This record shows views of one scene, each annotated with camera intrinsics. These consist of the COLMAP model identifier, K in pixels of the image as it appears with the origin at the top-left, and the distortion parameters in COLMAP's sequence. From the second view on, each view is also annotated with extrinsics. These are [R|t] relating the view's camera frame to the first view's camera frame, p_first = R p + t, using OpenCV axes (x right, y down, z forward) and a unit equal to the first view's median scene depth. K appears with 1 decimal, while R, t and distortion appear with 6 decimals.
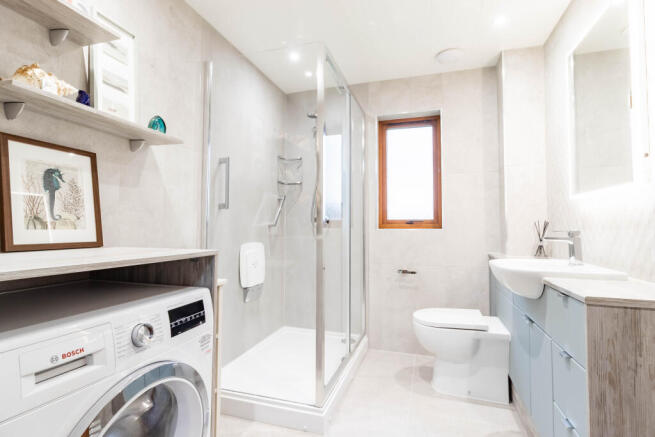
lens RADIAL K [[317.4, 0, 329.2], [0, 317.4, 208.8], [0, 0, 1]] dist [0.001419, 0.000095]
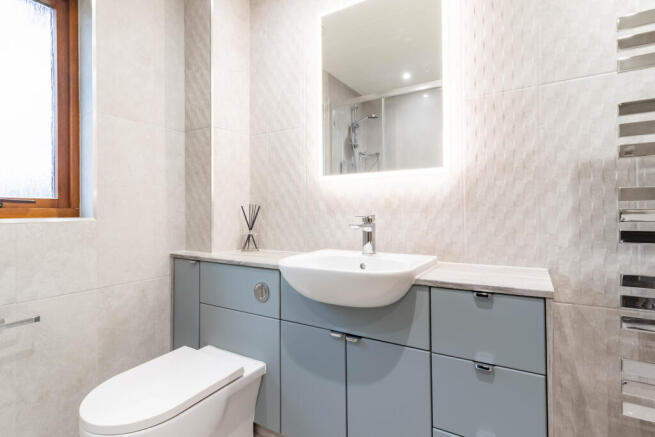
lens RADIAL K [[317.4, 0, 329.2], [0, 317.4, 208.8], [0, 0, 1]] dist [0.001419, 0.000095]
pose [[0.217783, 0.004632, 0.975986, -0.075490], [-0.049339, 0.998762, 0.006269, 0.033342], [-0.974749, -0.049520, 0.217742, 0.620778]]
